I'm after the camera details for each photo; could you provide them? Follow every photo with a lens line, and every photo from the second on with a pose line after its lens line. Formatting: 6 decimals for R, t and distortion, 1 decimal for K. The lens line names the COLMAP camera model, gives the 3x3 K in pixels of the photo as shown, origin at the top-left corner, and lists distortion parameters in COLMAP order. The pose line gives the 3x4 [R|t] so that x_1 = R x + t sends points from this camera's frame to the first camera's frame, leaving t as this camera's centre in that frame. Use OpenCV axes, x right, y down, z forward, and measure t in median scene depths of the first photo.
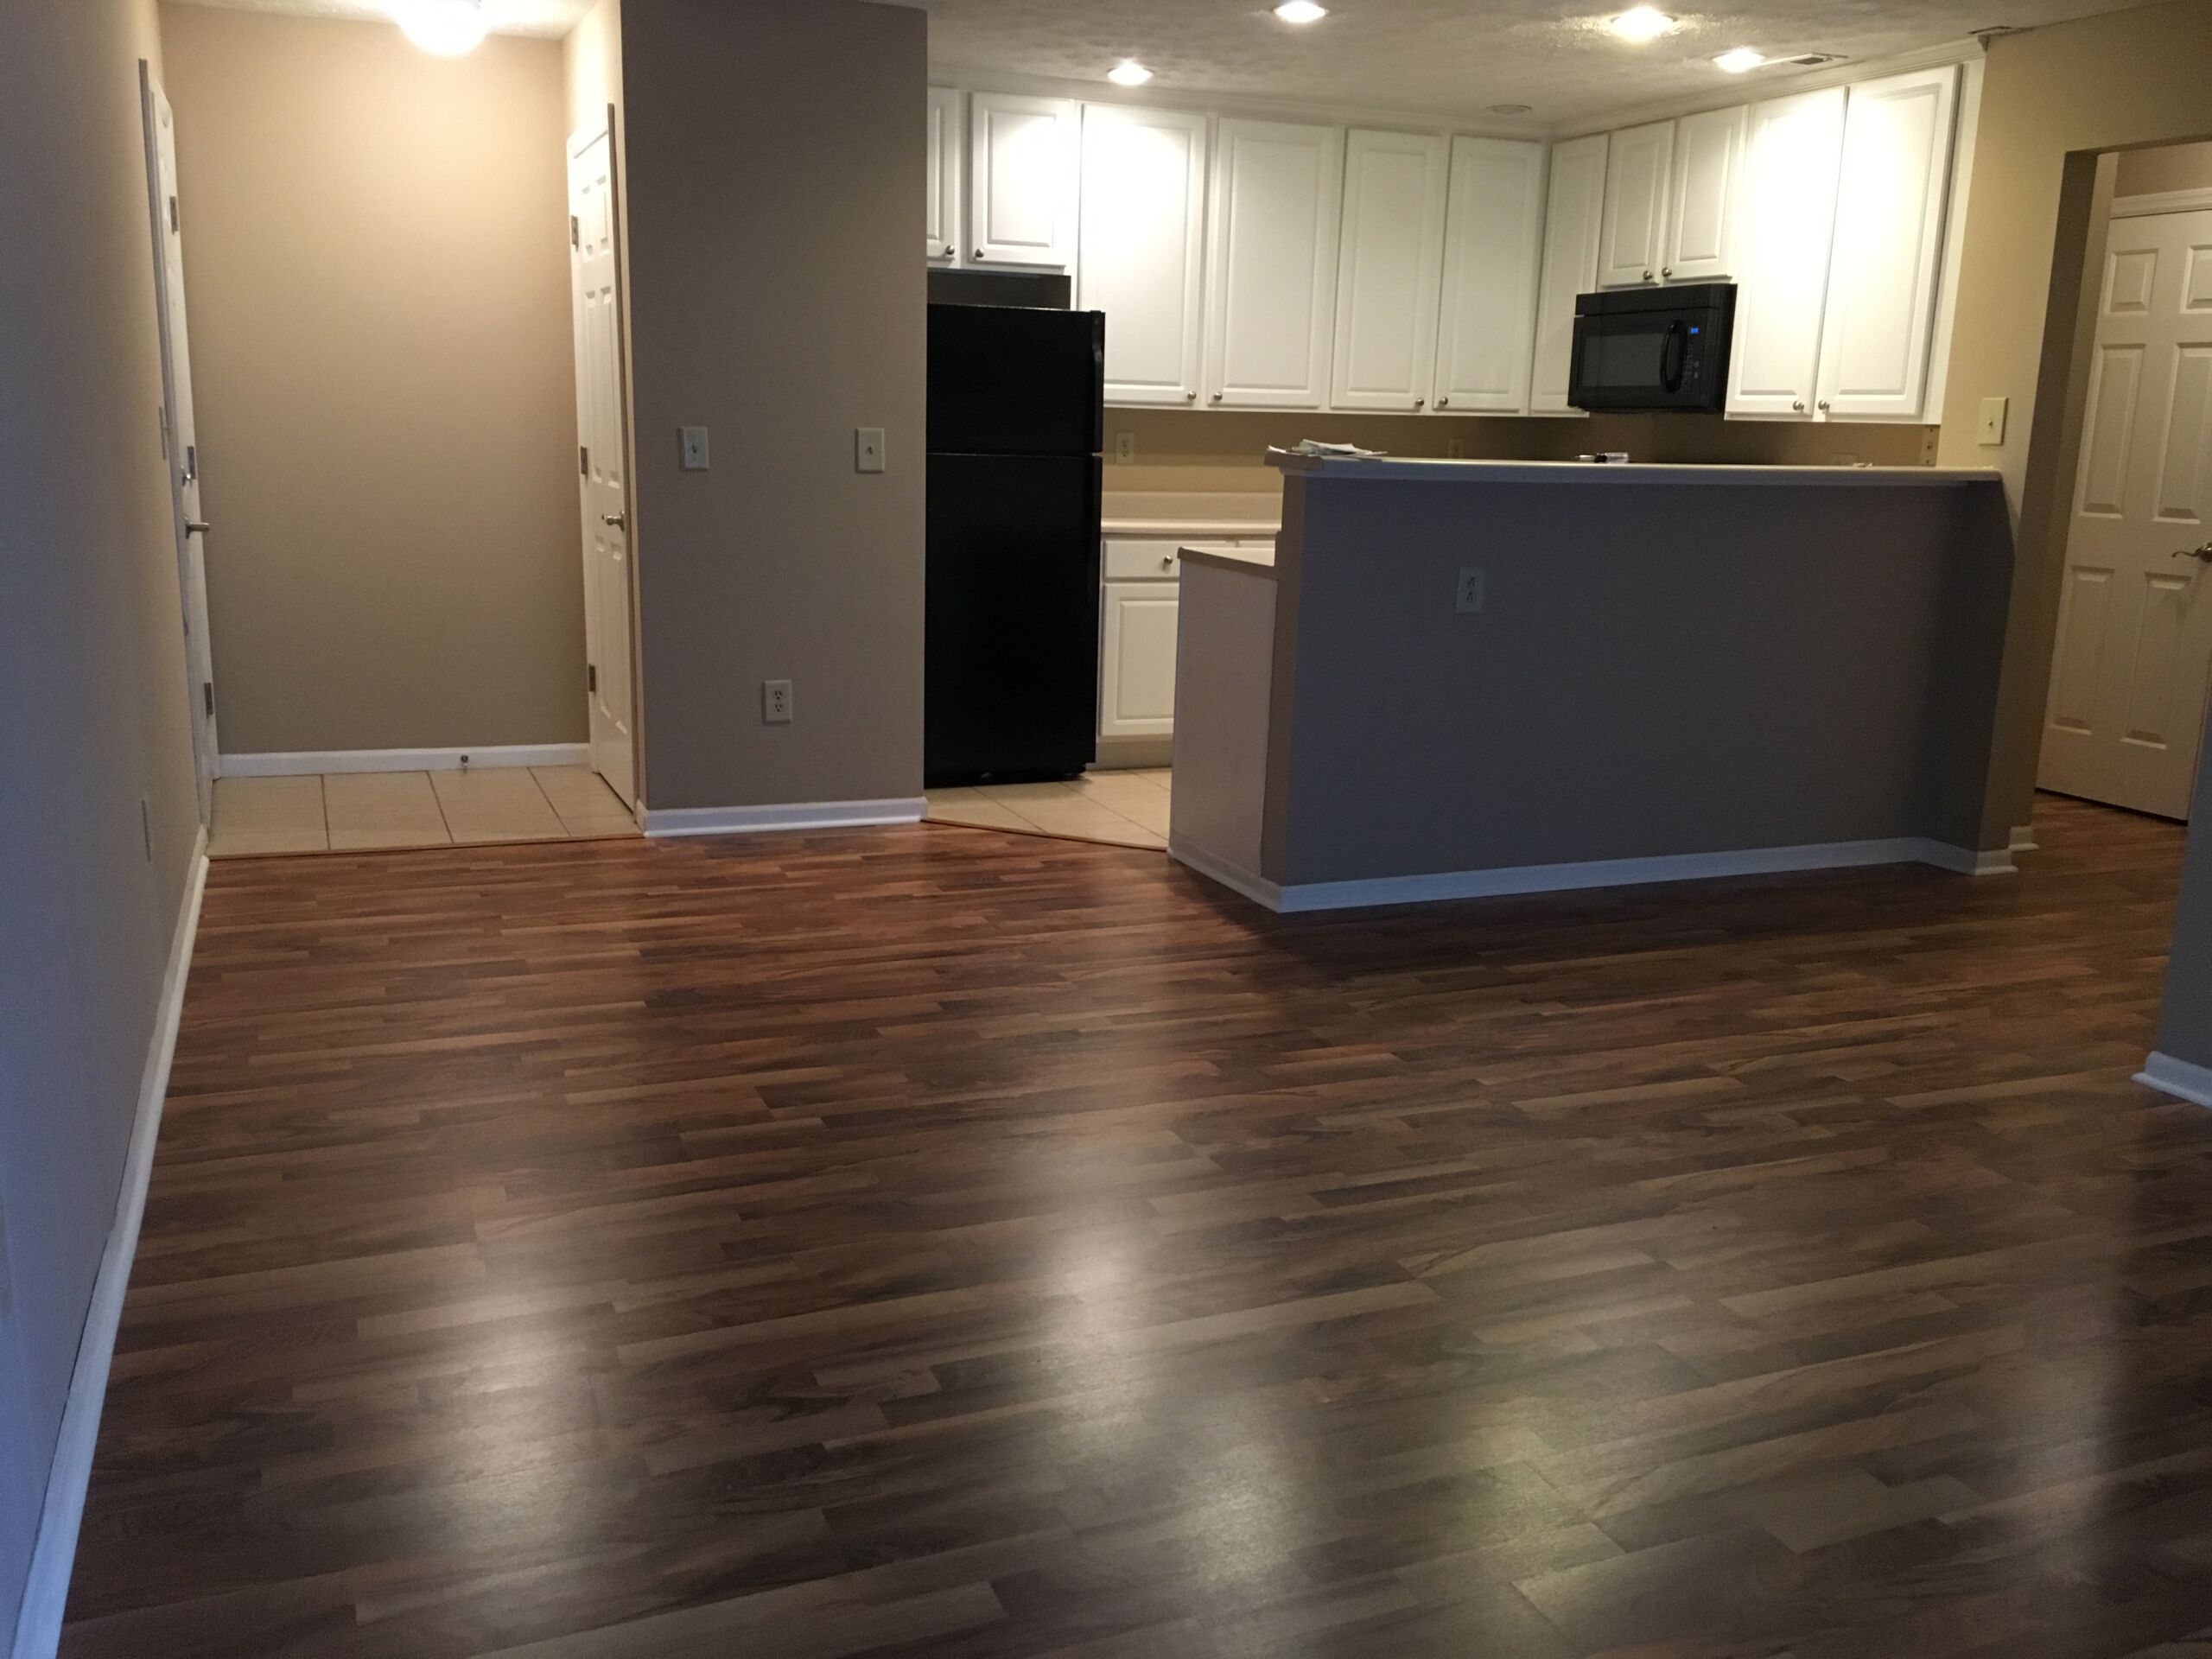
lens RADIAL K [[1874.8, 0, 1101.7], [0, 1874.8, 815.0], [0, 0, 1]] dist [0.088821, -0.105411]
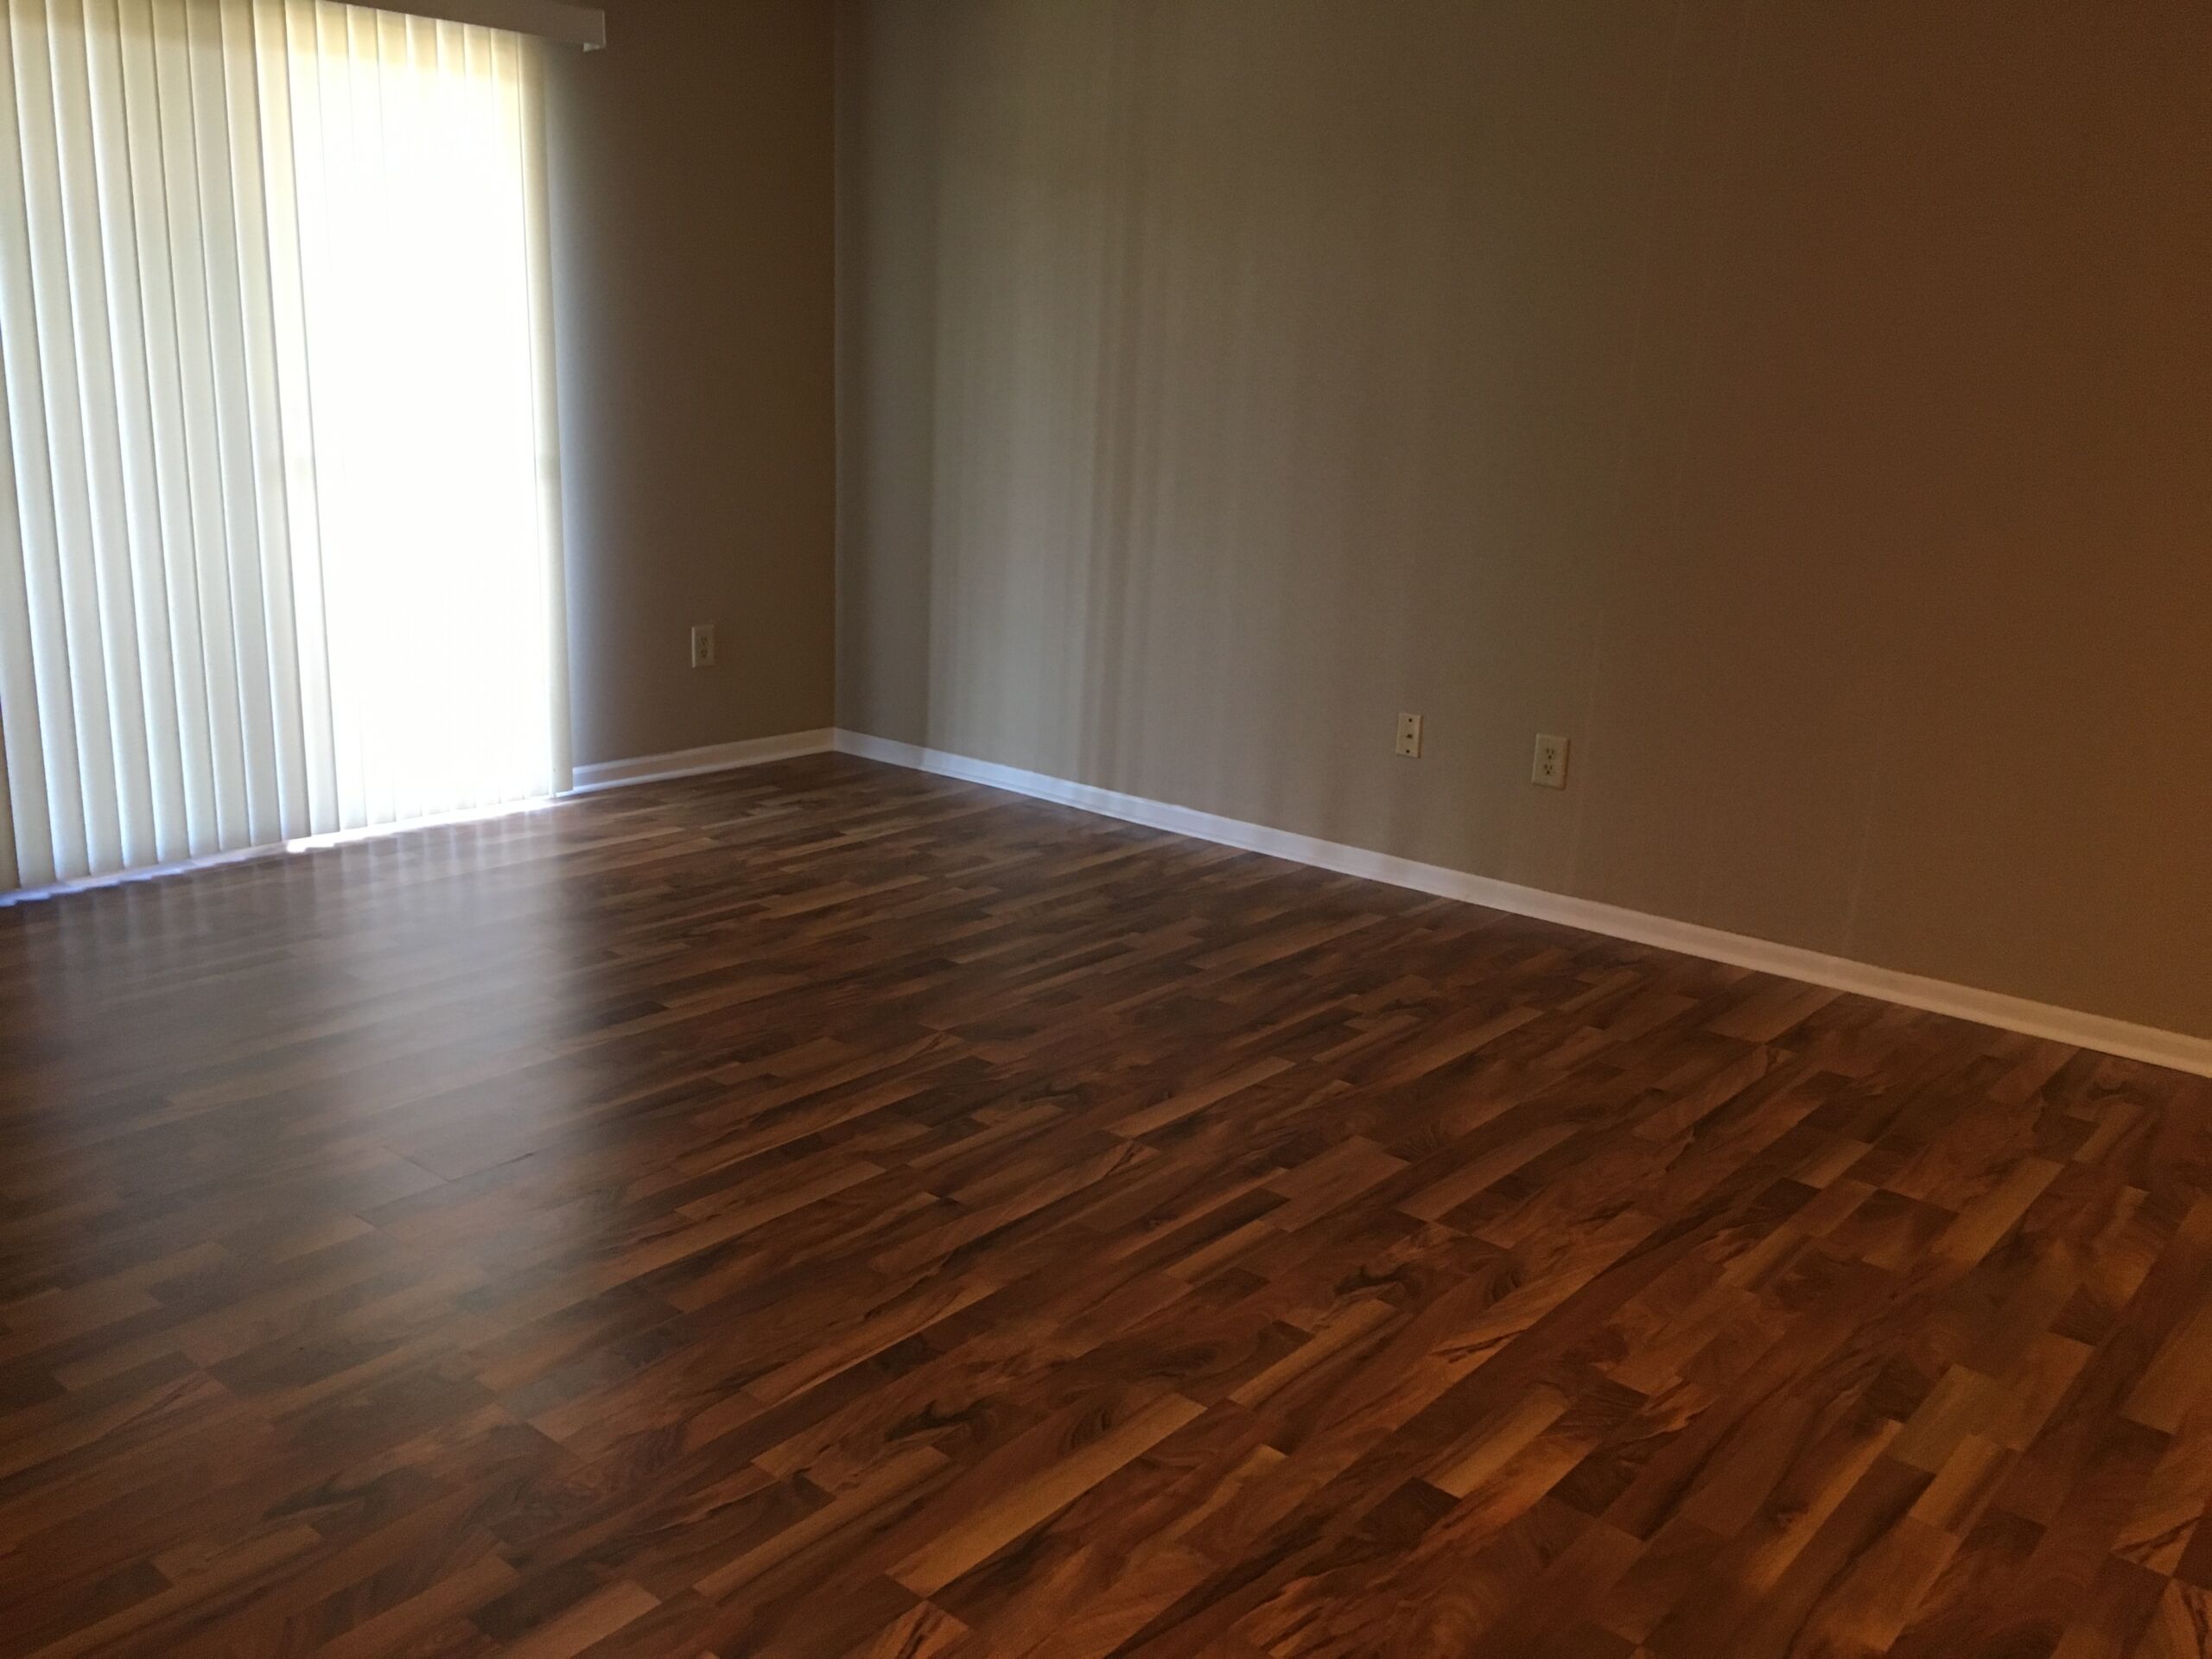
lens RADIAL K [[1874.8, 0, 1101.7], [0, 1874.8, 815.0], [0, 0, 1]] dist [0.088821, -0.105411]
pose [[-0.886436, 0.051694, -0.459956, 0.516041], [-0.154554, 0.903647, 0.399419, -0.286290], [0.436285, 0.425148, -0.793035, 1.338270]]
